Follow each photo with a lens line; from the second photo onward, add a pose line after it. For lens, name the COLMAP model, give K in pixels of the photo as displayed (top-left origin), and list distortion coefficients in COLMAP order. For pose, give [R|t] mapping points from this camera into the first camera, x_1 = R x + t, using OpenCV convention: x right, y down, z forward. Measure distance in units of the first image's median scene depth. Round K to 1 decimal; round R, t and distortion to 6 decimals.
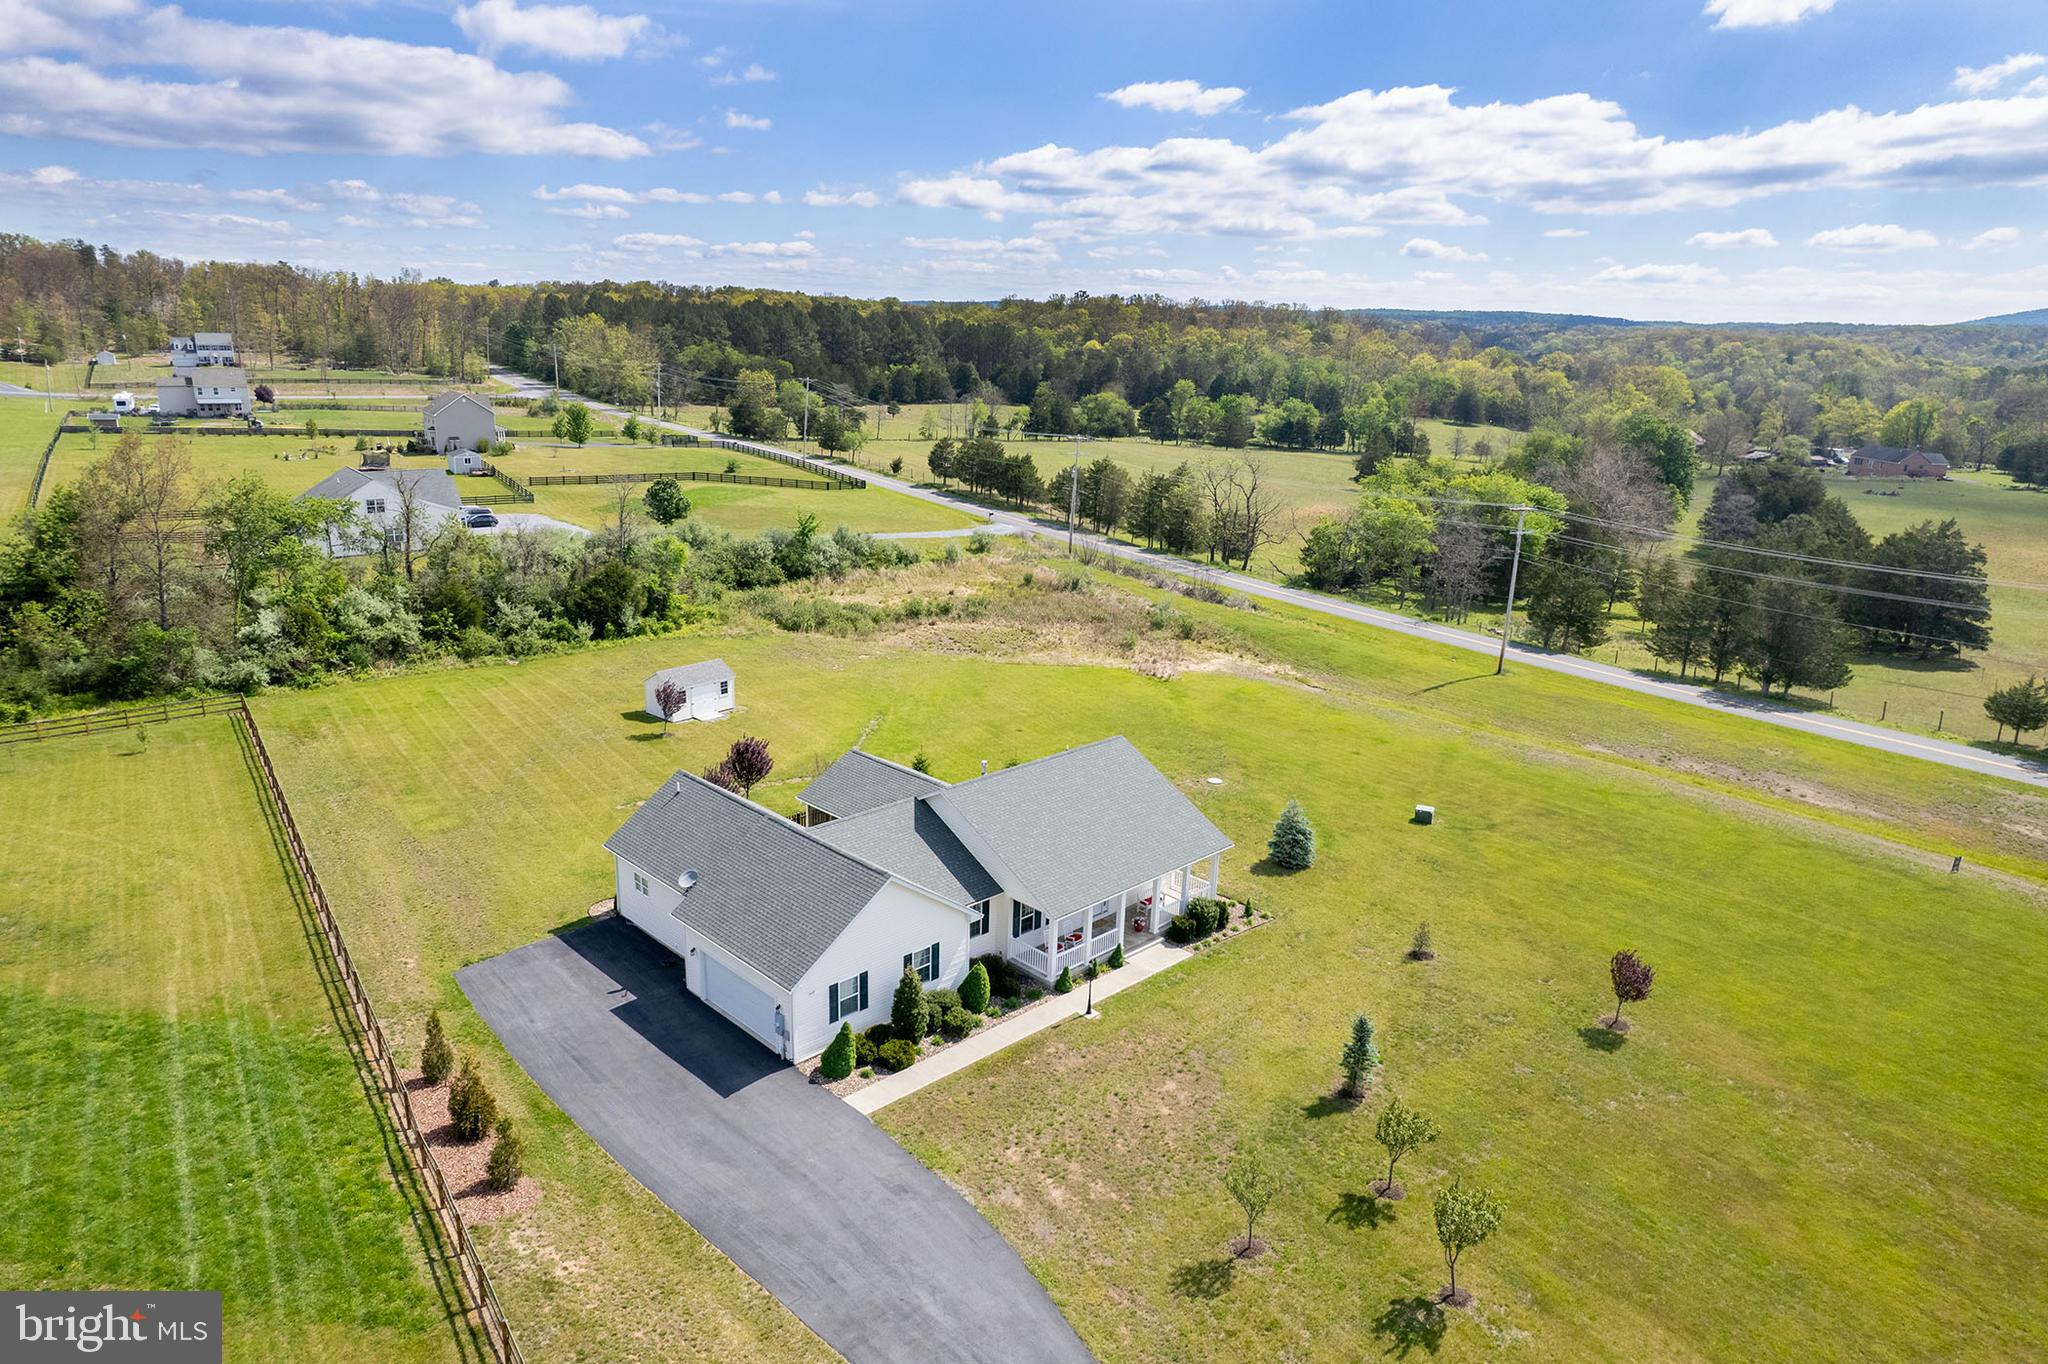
lens RADIAL K [[1307.9, 0, 1014.8], [0, 1307.9, 687.9], [0, 0, 1]] dist [-0.066685, 0.053075]
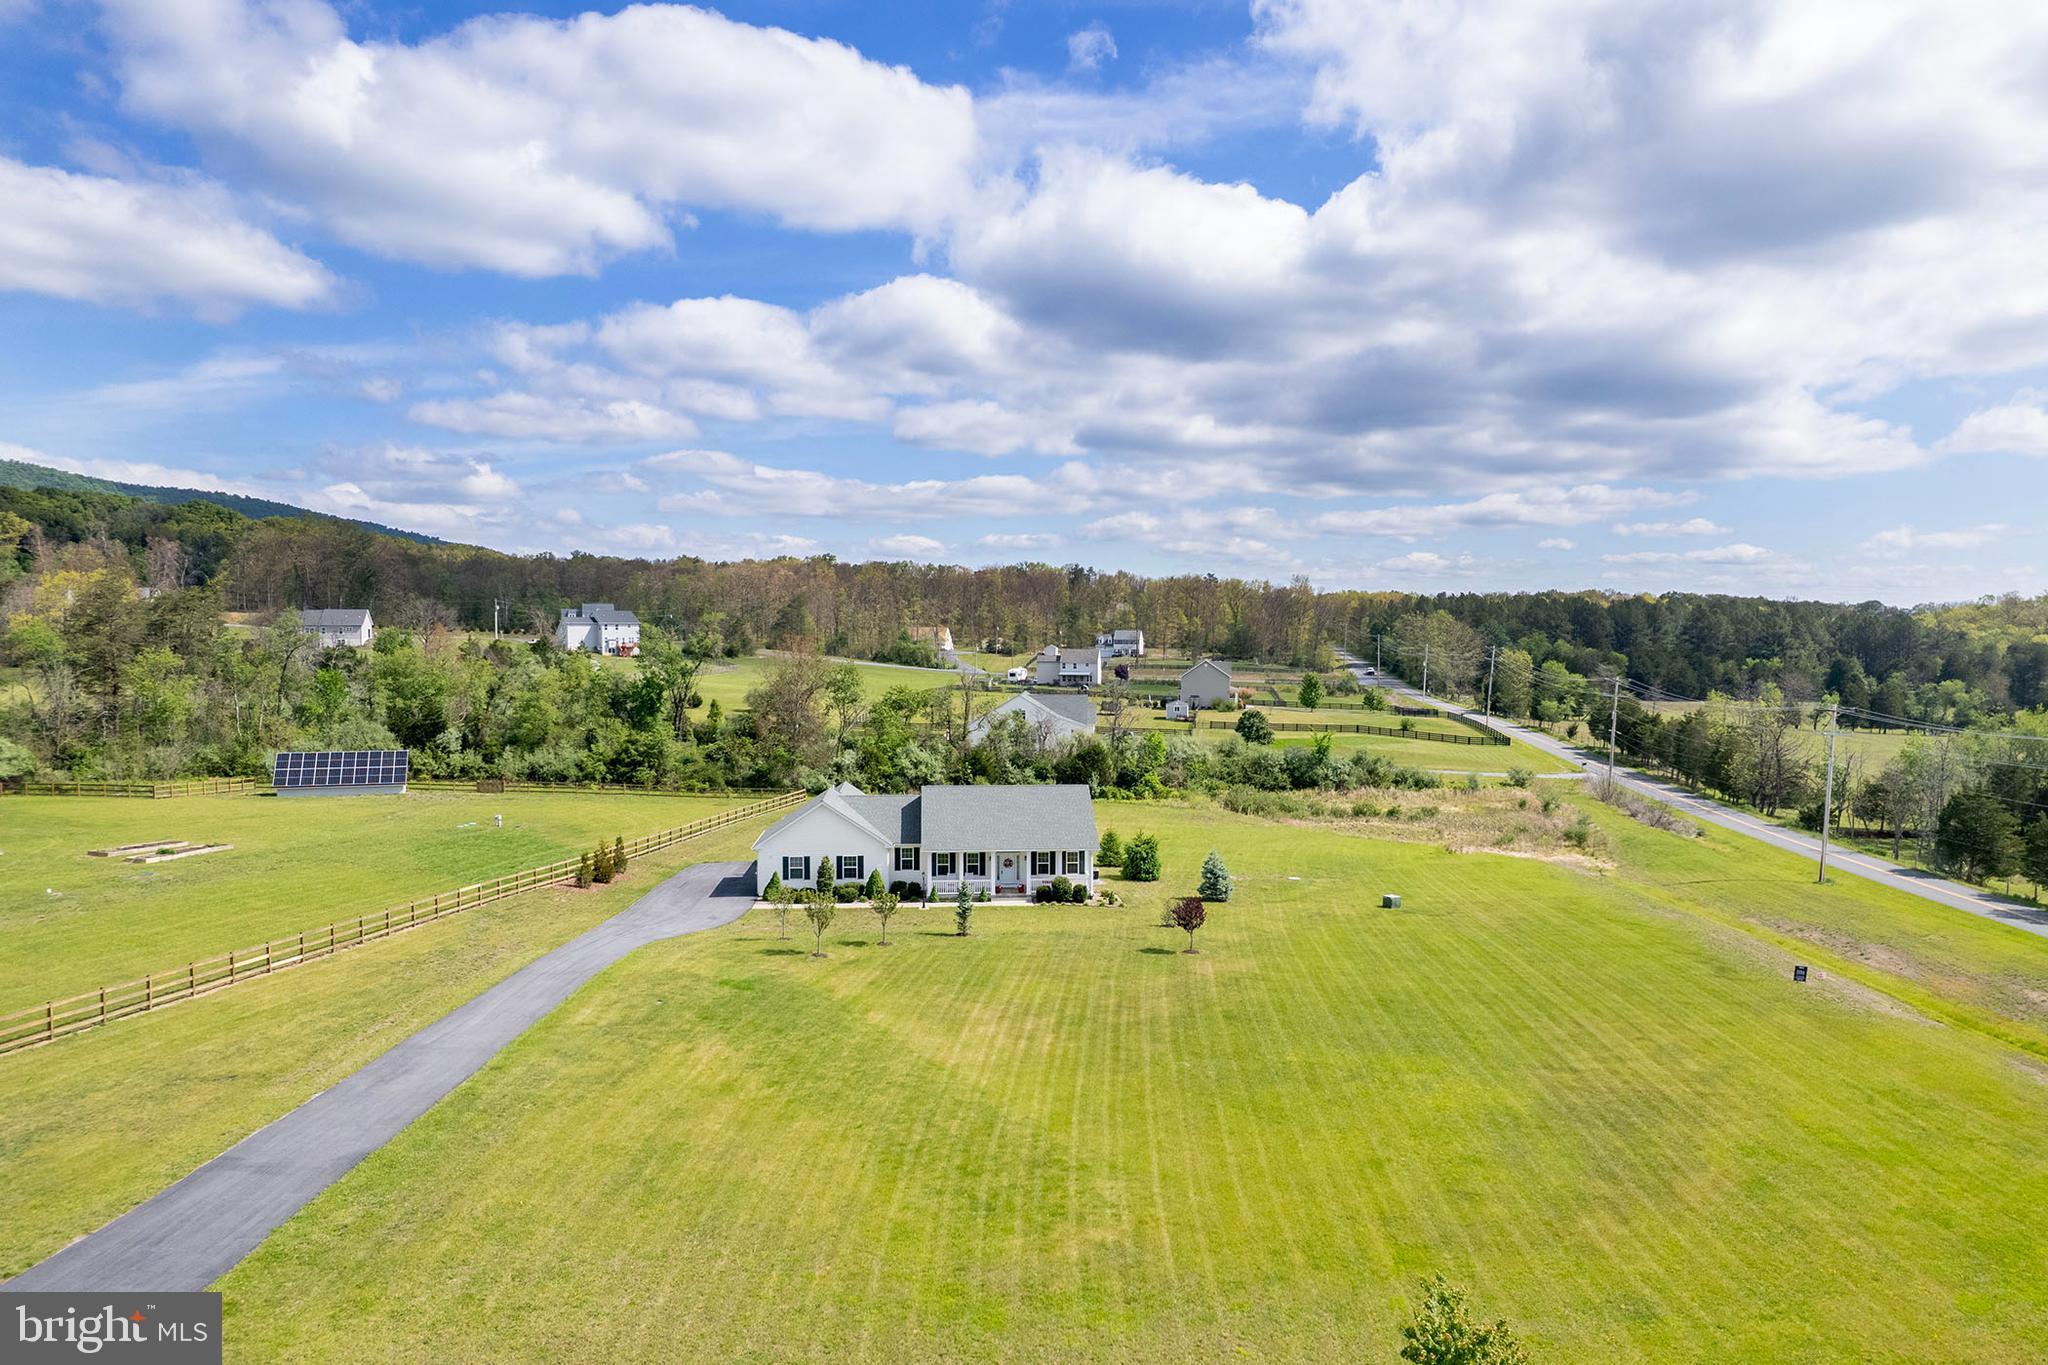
lens RADIAL K [[1480.6, 0, 1101.8], [0, 1480.6, 714.5], [0, 0, 1]] dist [-0.064284, 0.052959]
pose [[0.792437, 0.015293, -0.609762, 0.481618], [-0.154599, 0.972078, -0.176534, 0.109619], [0.590036, 0.234161, 0.772675, -0.121542]]
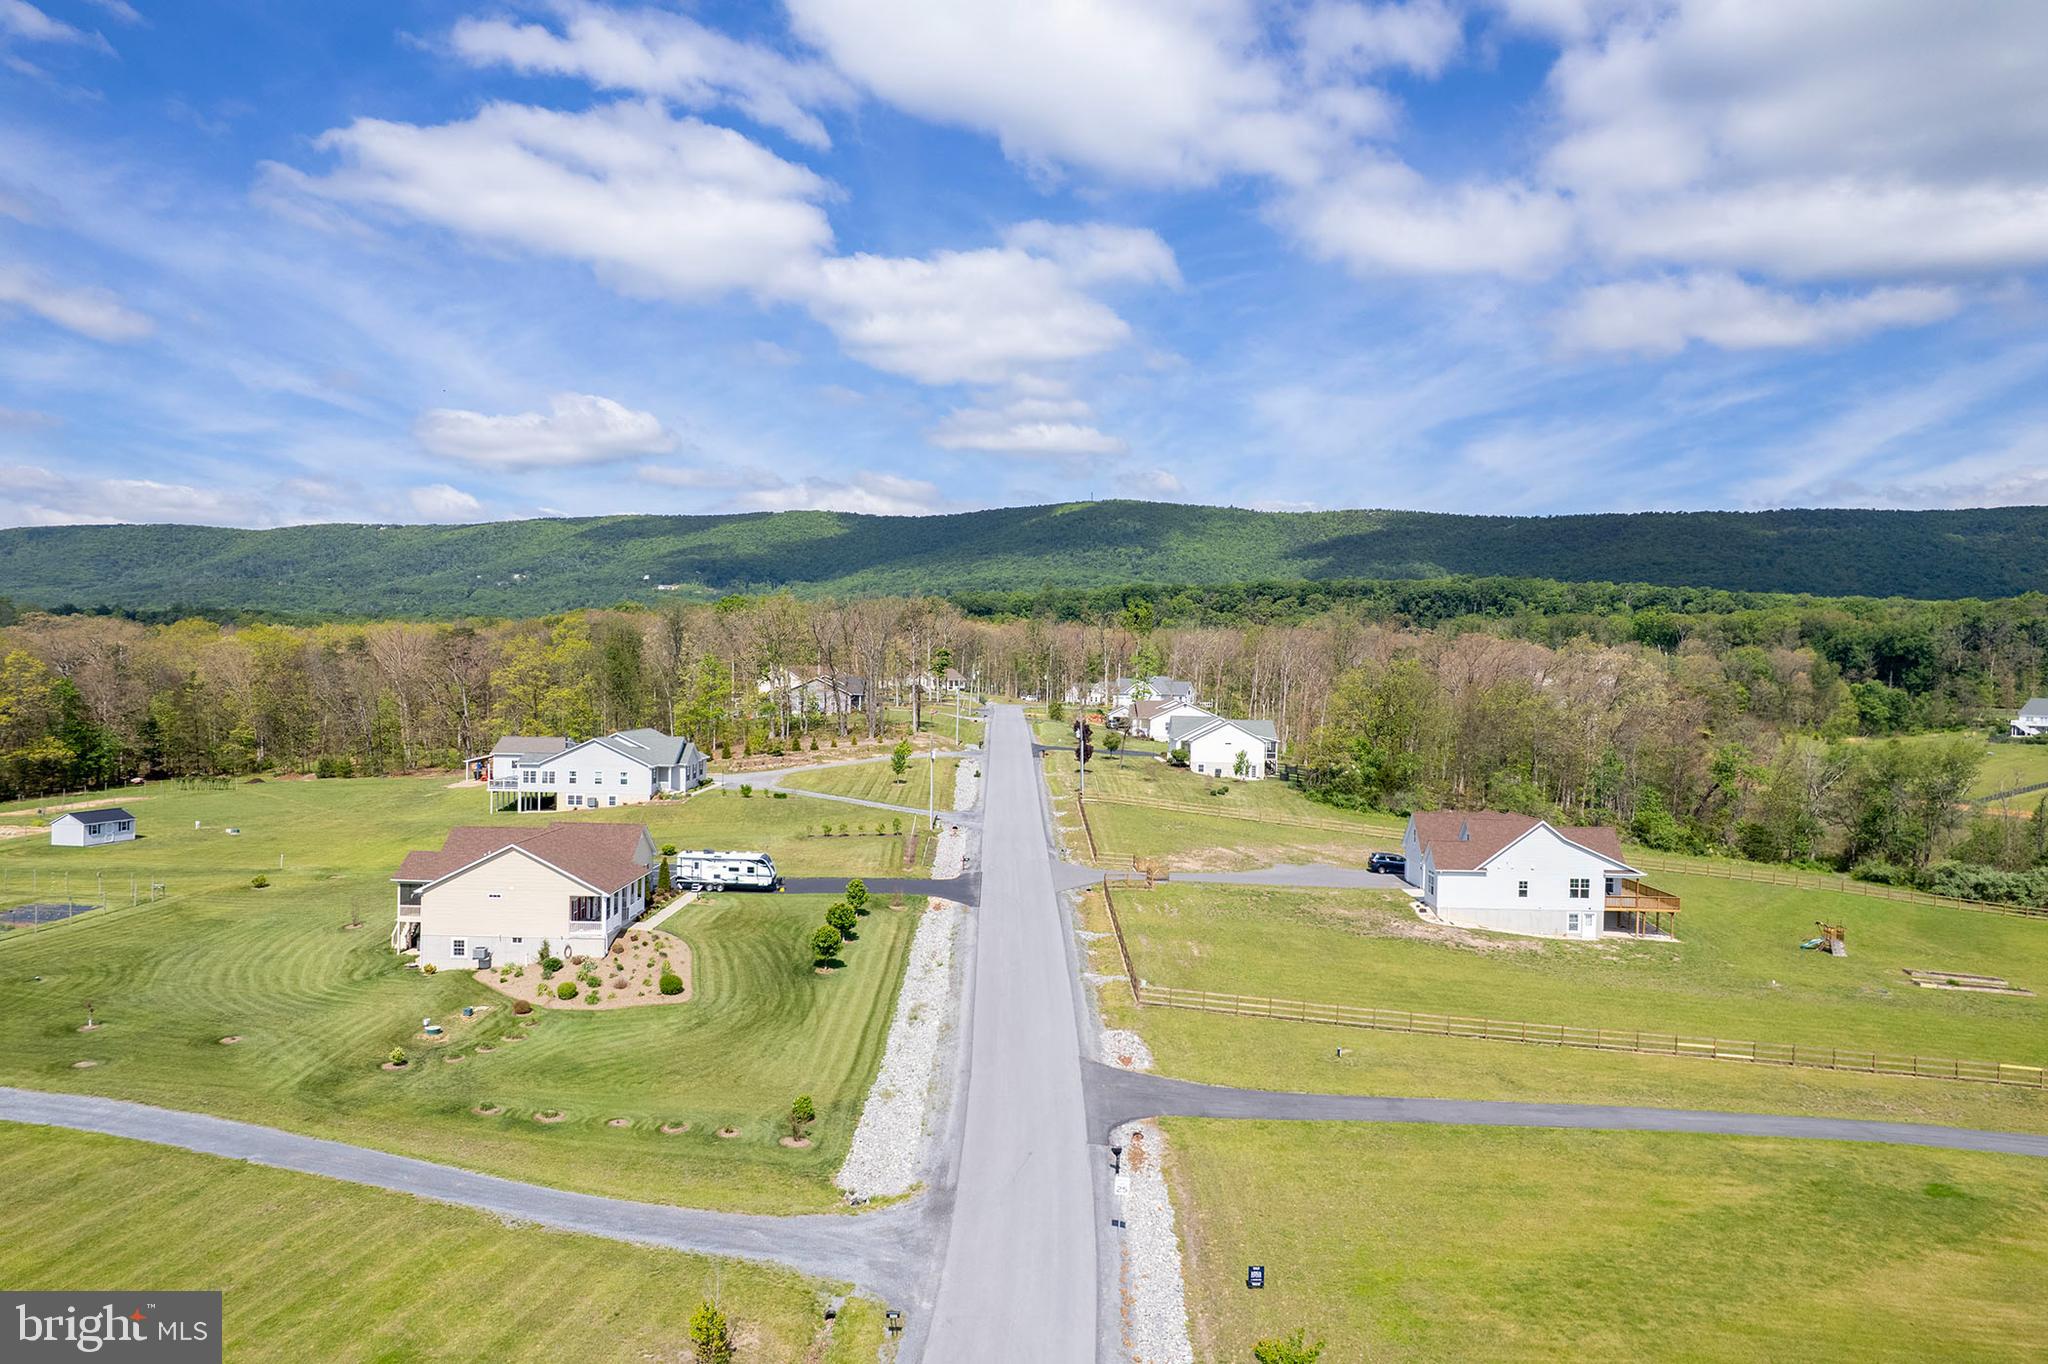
lens RADIAL K [[1307.9, 0, 1014.8], [0, 1307.9, 687.9], [0, 0, 1]] dist [-0.066685, 0.053075]
pose [[-0.653209, -0.035465, -0.756347, 0.674704], [-0.251458, 0.952370, 0.172513, -0.037459], [0.714204, 0.302877, -0.631014, 0.185579]]
